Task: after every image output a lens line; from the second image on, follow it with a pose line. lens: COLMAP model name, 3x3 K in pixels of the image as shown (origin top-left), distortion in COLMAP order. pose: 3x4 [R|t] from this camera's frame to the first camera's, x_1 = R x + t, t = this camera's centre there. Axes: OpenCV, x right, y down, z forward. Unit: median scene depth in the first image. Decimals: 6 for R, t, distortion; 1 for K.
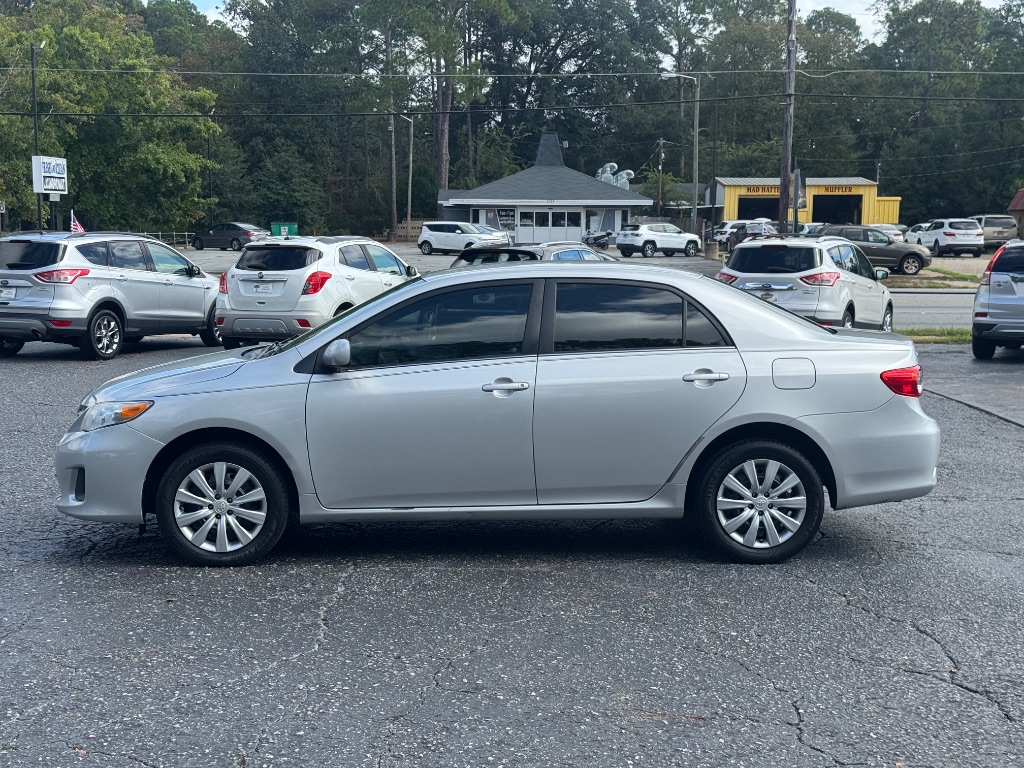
lens RADIAL K [[1414.9, 0, 513.2], [0, 1414.9, 391.5], [0, 0, 1]] dist [0.107675, 0.000000]
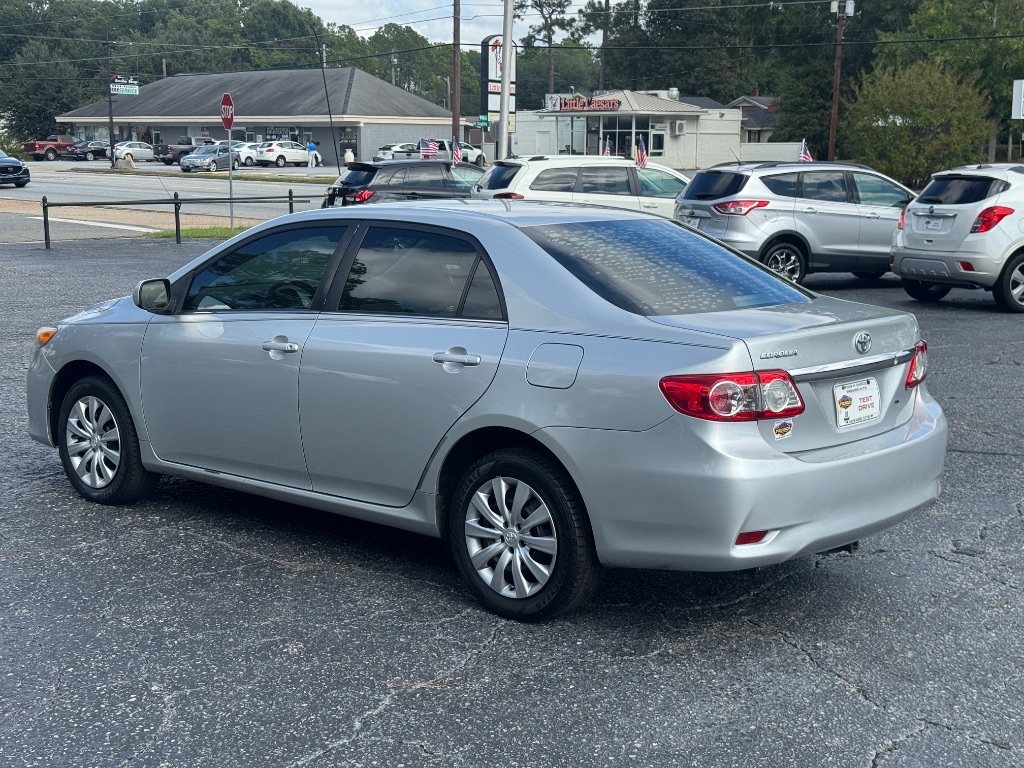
lens RADIAL K [[1414.9, 0, 512.5], [0, 1414.9, 385.7], [0, 0, 1]] dist [0.107675, 0.000000]
pose [[0.732965, 0.109220, -0.671441, 0.648929], [-0.078757, 0.994014, 0.075718, -0.053689], [0.675692, -0.002618, 0.737179, 0.455430]]
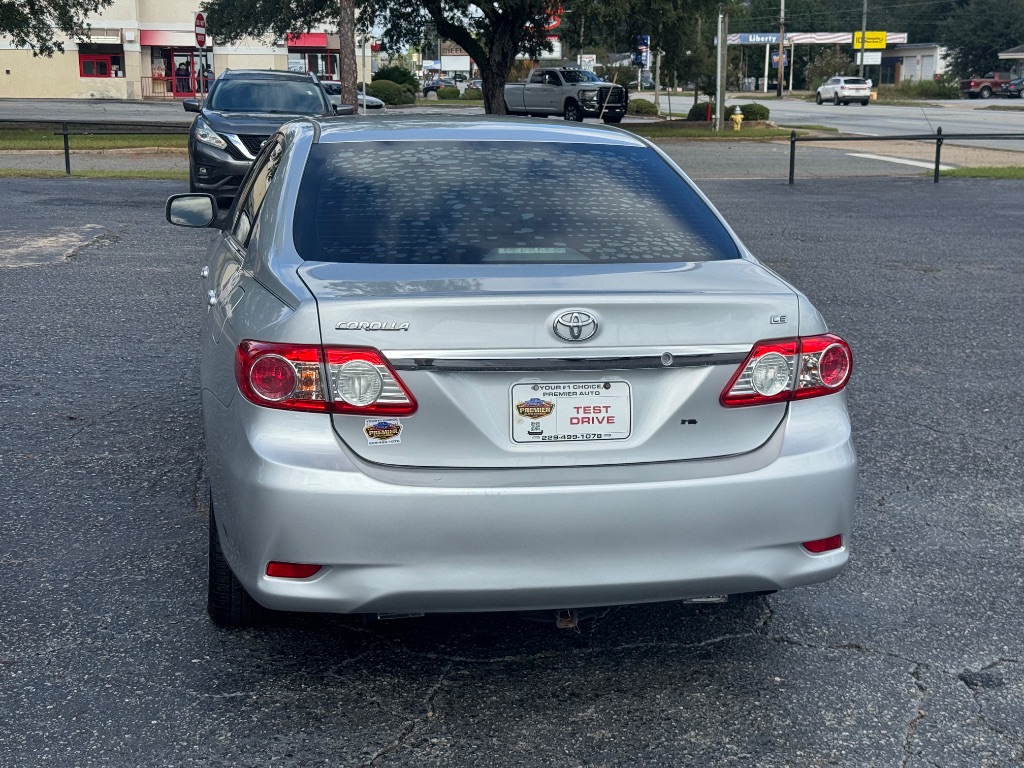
lens RADIAL K [[1414.9, 0, 515.1], [0, 1414.9, 381.2], [0, 0, 1]] dist [0.107675, 0.000000]
pose [[0.179418, 0.196886, -0.963870, 0.761130], [-0.118643, 0.976948, 0.177473, -0.099586], [0.976593, 0.082514, 0.198641, 0.984534]]
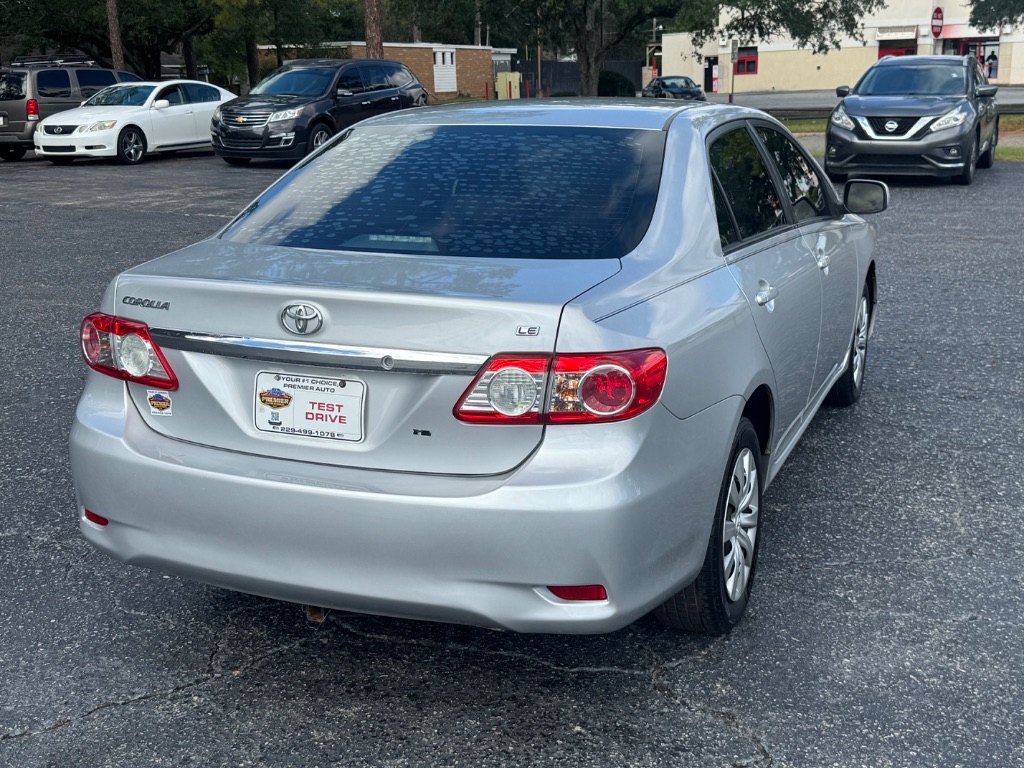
lens RADIAL K [[1188.4, 0, 511.5], [0, 1188.4, 375.3], [0, 0, 1]] dist [0.052203, 0.000000]
pose [[-0.405807, 0.222723, -0.886406, 0.621448], [-0.083875, 0.956685, 0.278781, -0.132553], [0.910102, 0.187478, -0.369549, 1.310180]]
